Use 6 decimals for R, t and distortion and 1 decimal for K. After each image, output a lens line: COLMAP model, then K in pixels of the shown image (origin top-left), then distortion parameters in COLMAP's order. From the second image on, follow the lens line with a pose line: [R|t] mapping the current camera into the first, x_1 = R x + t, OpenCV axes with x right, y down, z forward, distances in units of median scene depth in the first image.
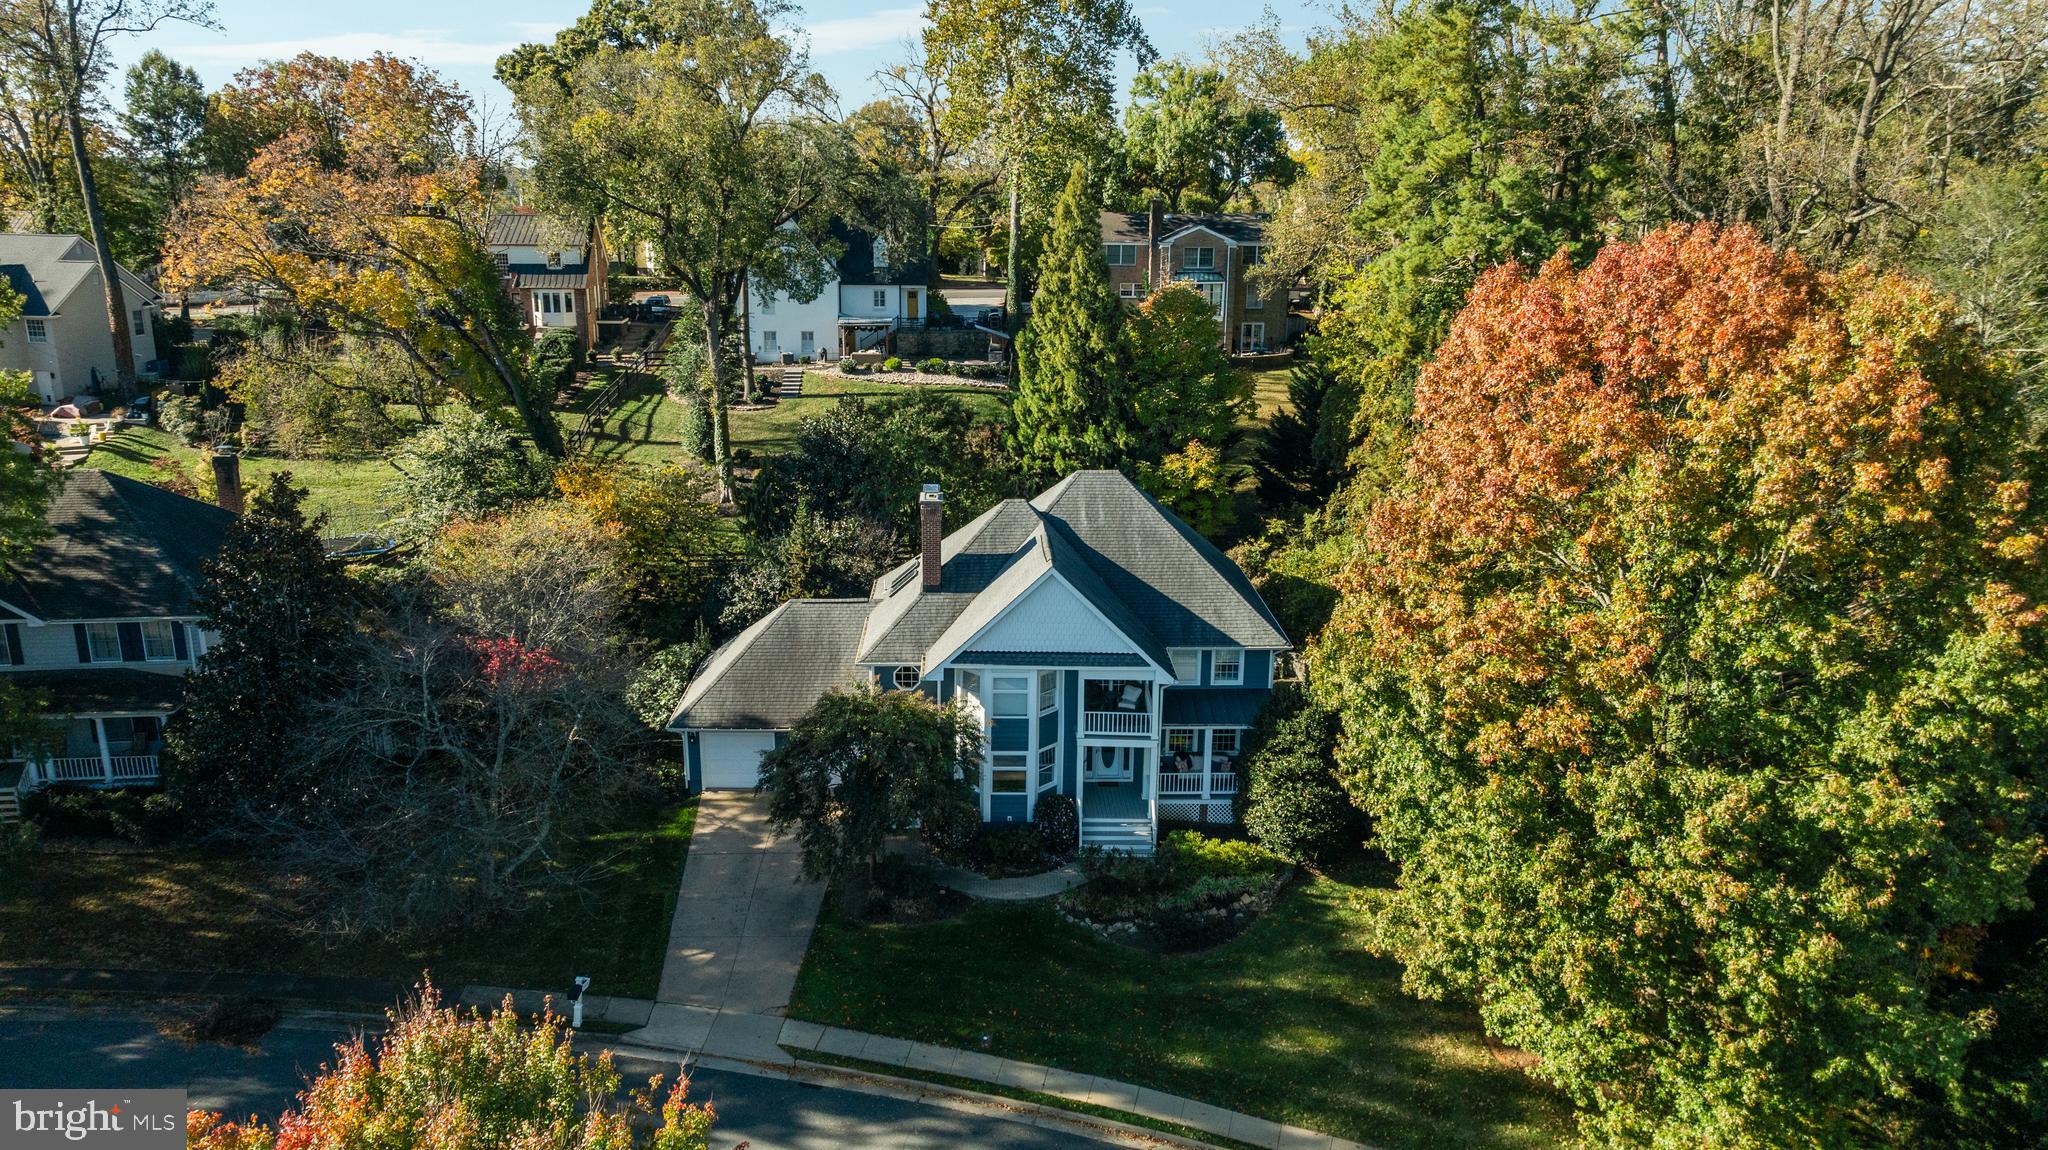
lens RADIAL K [[1413.7, 0, 1020.3], [0, 1413.7, 576.3], [0, 0, 1]] dist [-0.036245, 0.021508]
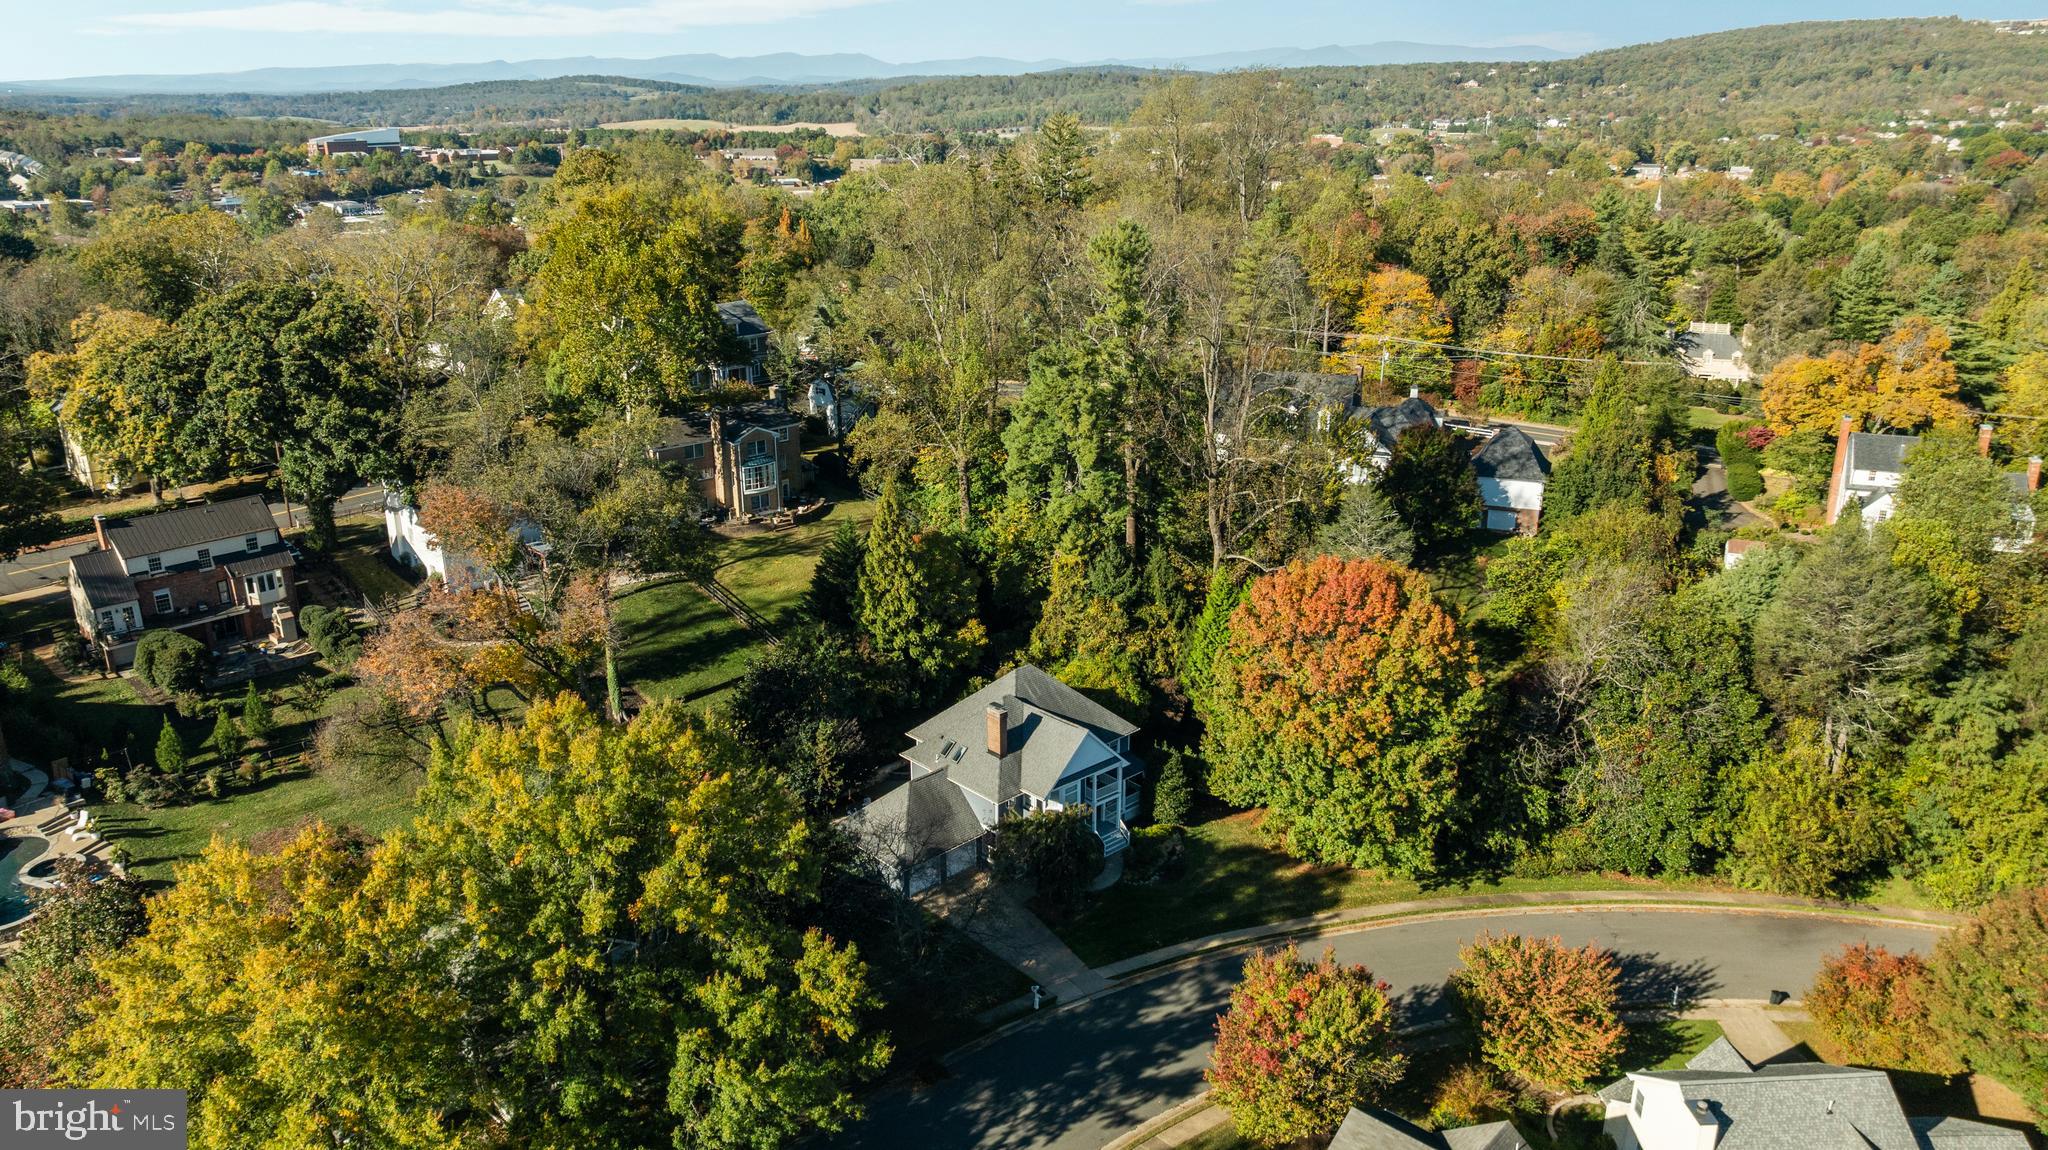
lens RADIAL K [[1413.7, 0, 1019.3], [0, 1413.7, 573.8], [0, 0, 1]] dist [-0.036245, 0.021508]
pose [[0.759344, -0.226517, 0.609989, -1.025782], [0.193182, 0.973663, 0.121084, -0.405634], [-0.621351, 0.025894, 0.783104, -0.472756]]
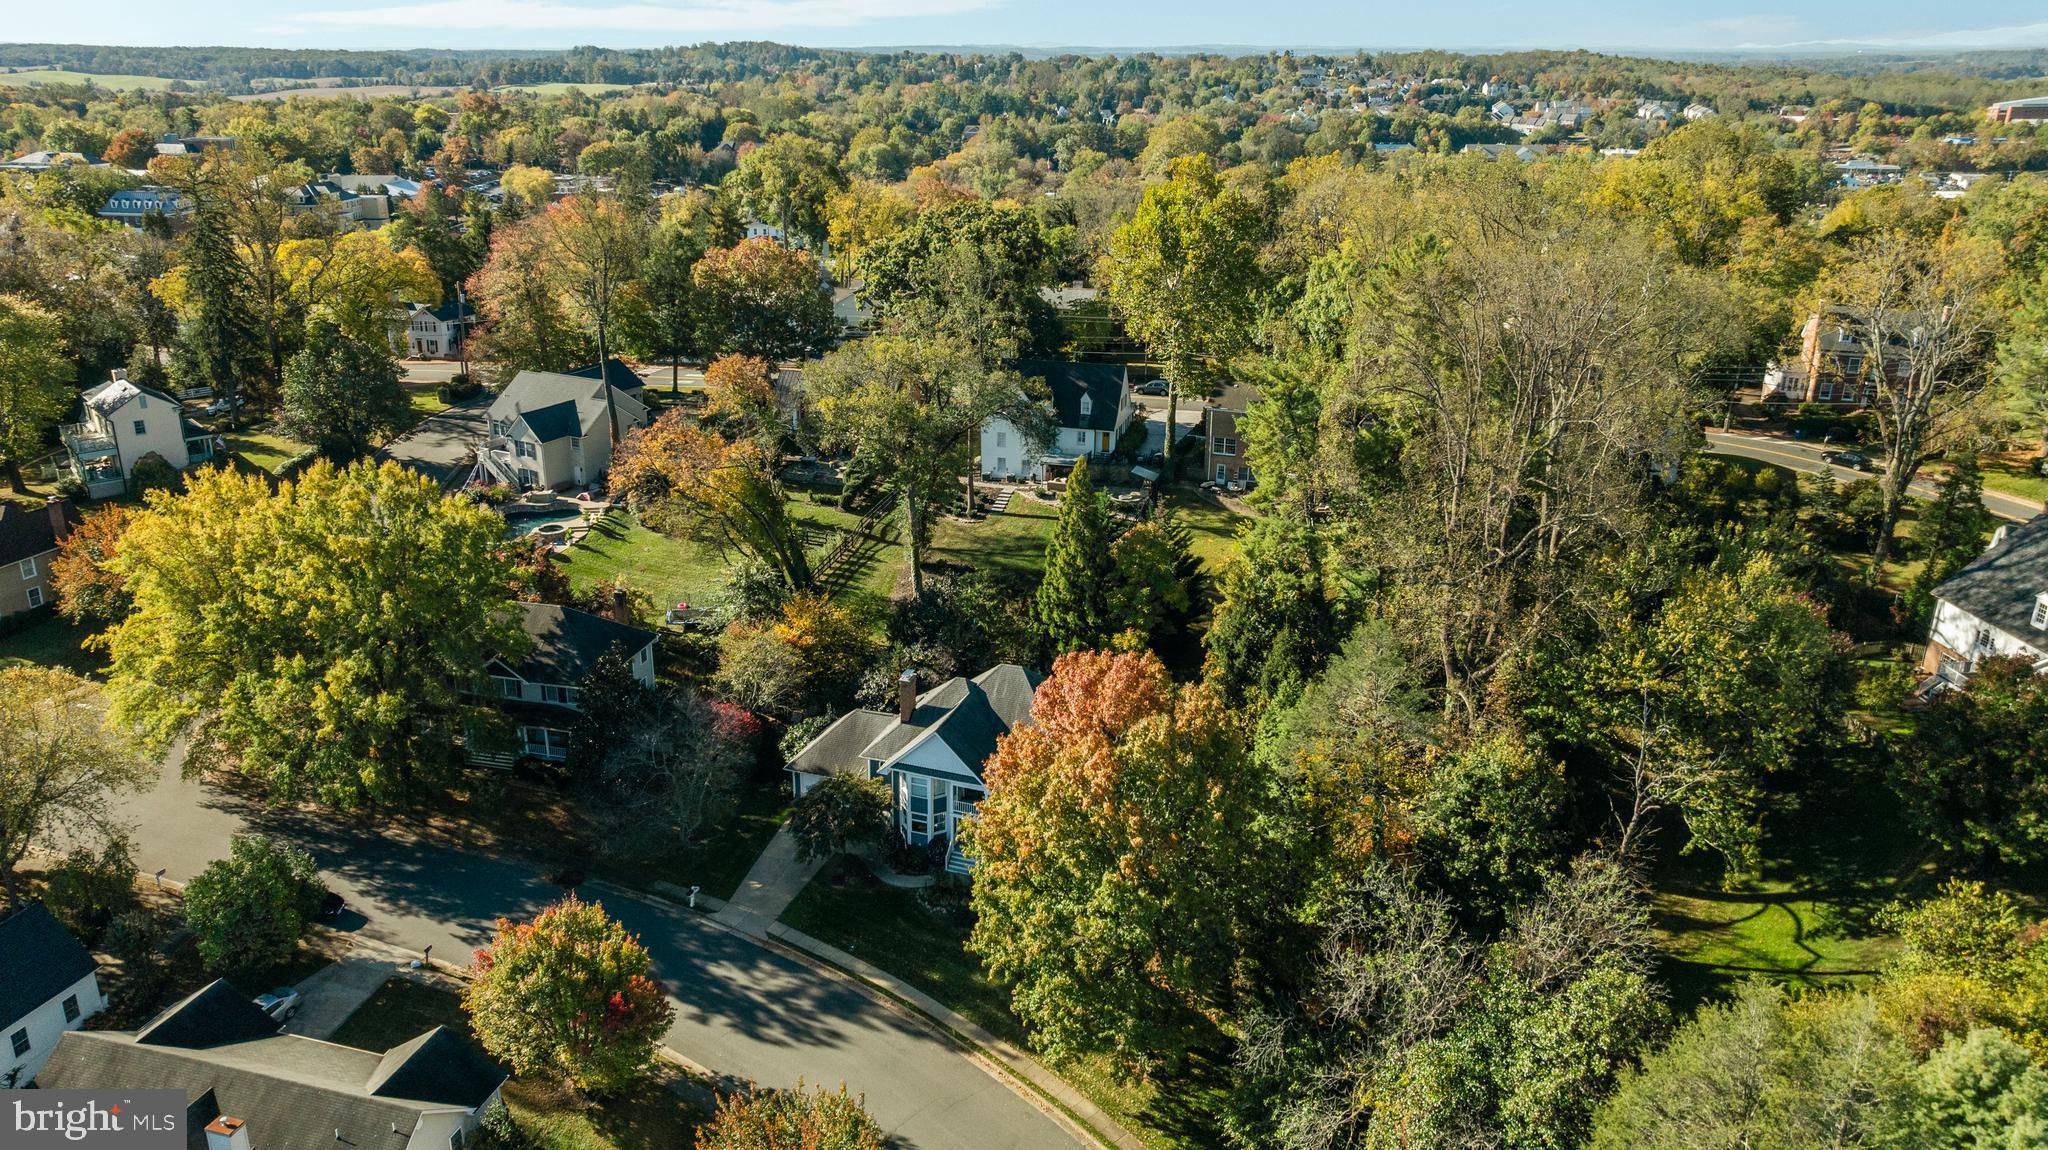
lens RADIAL K [[1413.7, 0, 1024.6], [0, 1413.7, 573.8], [0, 0, 1]] dist [-0.036245, 0.021508]
pose [[0.932898, 0.119871, -0.339607, 0.642917], [-0.093465, 0.991257, 0.093137, -0.344939], [0.347802, -0.055146, 0.935945, -0.676226]]
